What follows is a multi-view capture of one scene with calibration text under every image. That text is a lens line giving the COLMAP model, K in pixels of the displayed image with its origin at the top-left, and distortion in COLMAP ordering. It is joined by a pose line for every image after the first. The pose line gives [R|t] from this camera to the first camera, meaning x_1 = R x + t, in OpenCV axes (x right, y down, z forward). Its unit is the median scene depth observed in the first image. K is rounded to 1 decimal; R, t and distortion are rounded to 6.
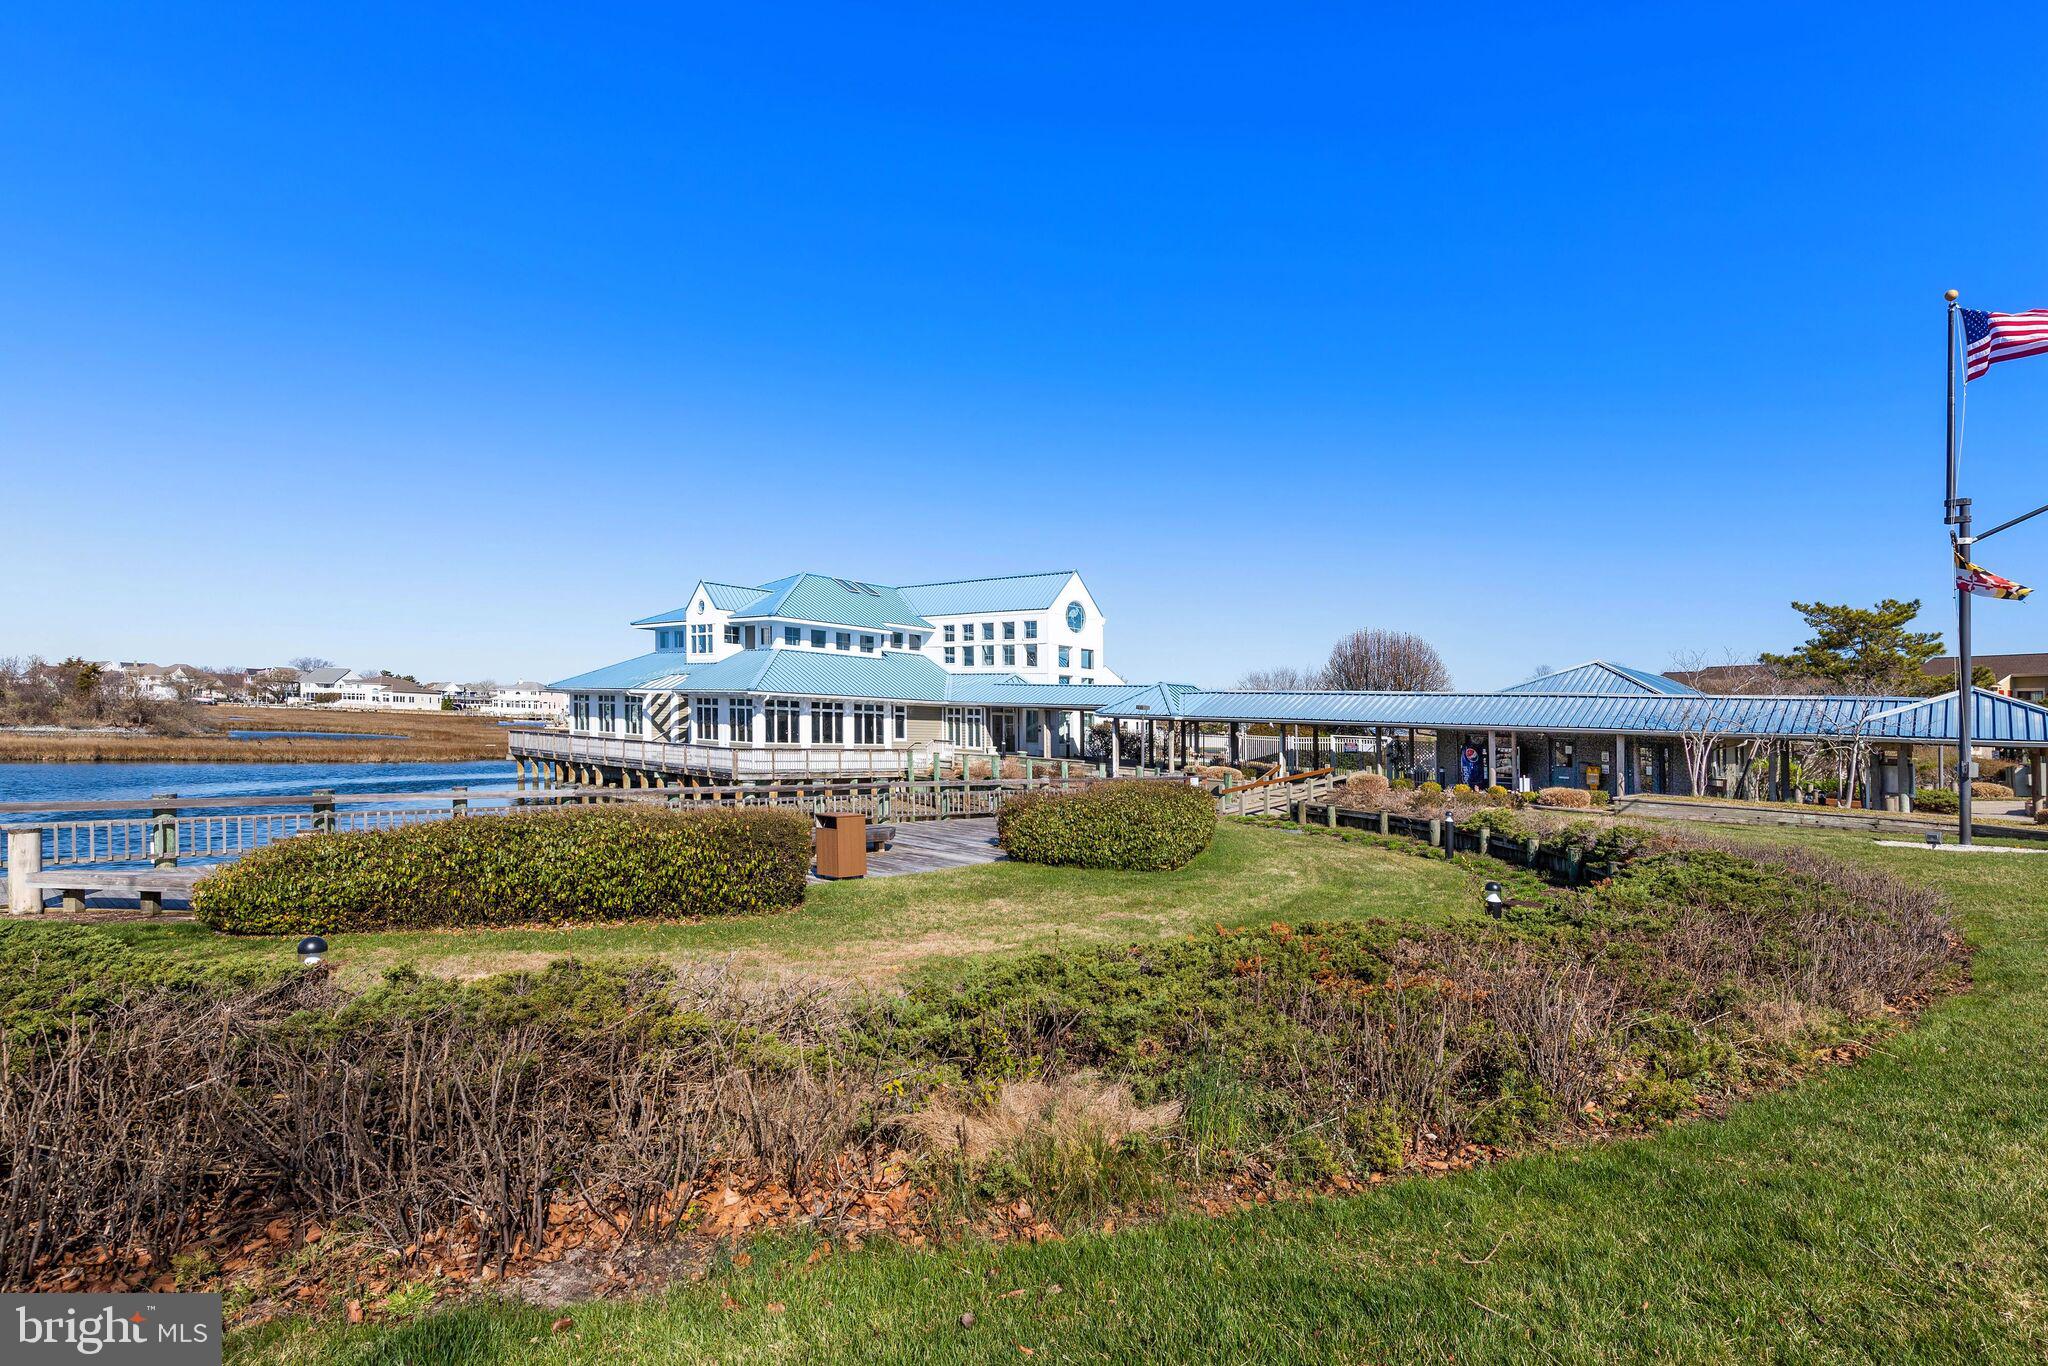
lens RADIAL K [[981.7, 0, 1008.2], [0, 981.7, 699.7], [0, 0, 1]] dist [0.001553, 0.000635]
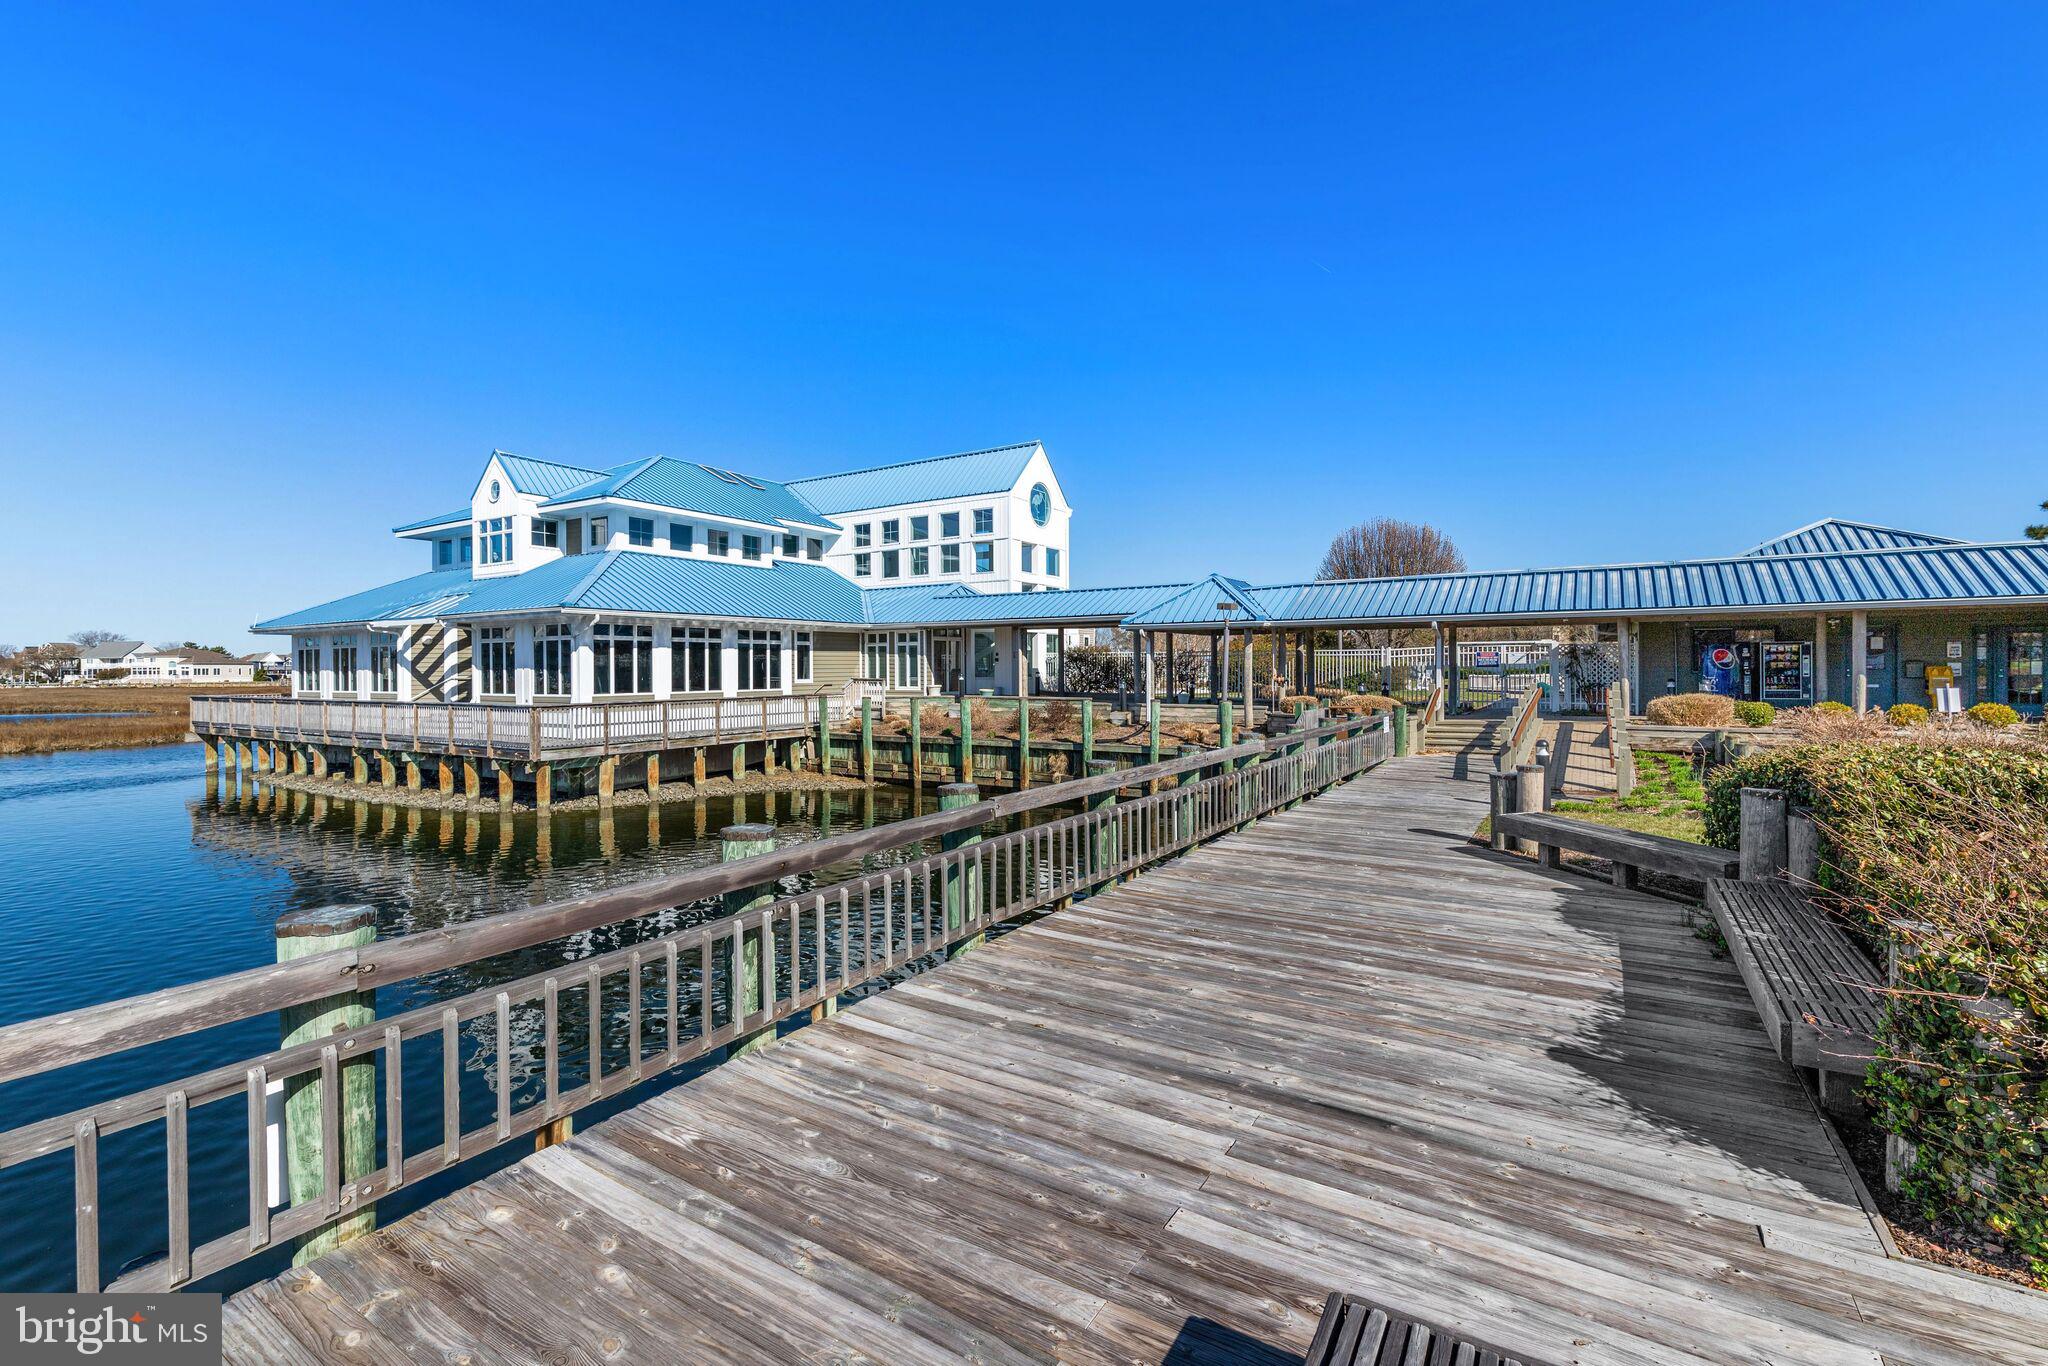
lens RADIAL K [[886.8, 0, 1019.3], [0, 886.8, 647.8], [0, 0, 1]] dist [-0.001295, 0.000178]
pose [[0.983939, -0.041078, 0.173713, -0.068404], [0.040544, 0.999156, 0.006627, 0.018768], [-0.173838, 0.000523, 0.984774, 0.347829]]
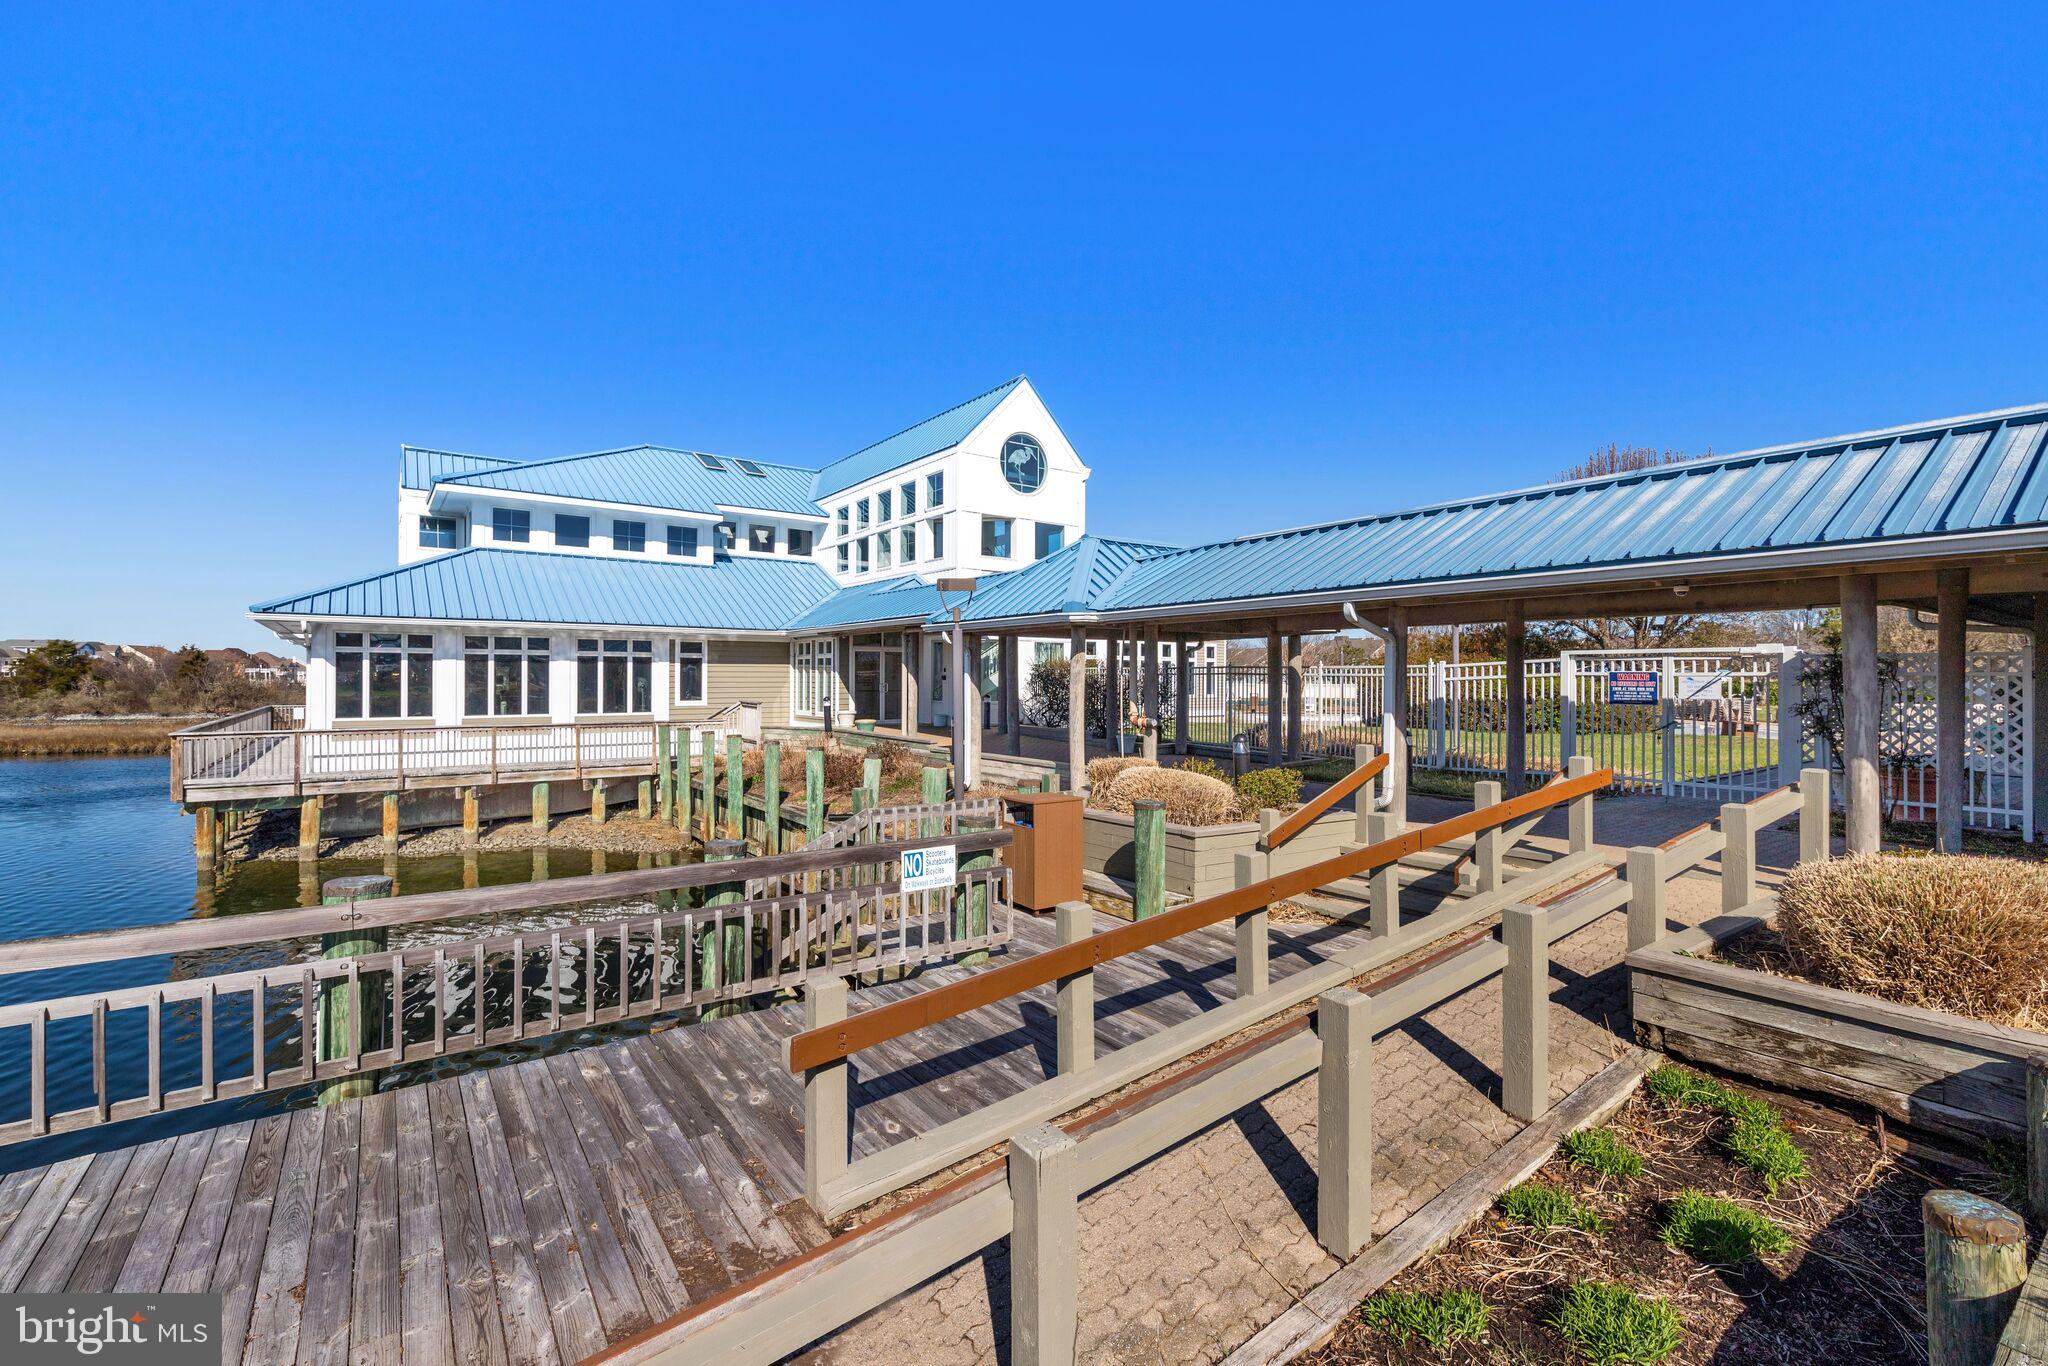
lens RADIAL K [[886.8, 0, 1025.5], [0, 886.8, 675.0], [0, 0, 1]] dist [-0.001295, 0.000178]
pose [[0.981245, -0.037581, -0.189066, 0.159006], [0.040198, 0.999141, 0.010022, 0.026824], [0.188527, -0.017434, 0.981913, 0.528263]]
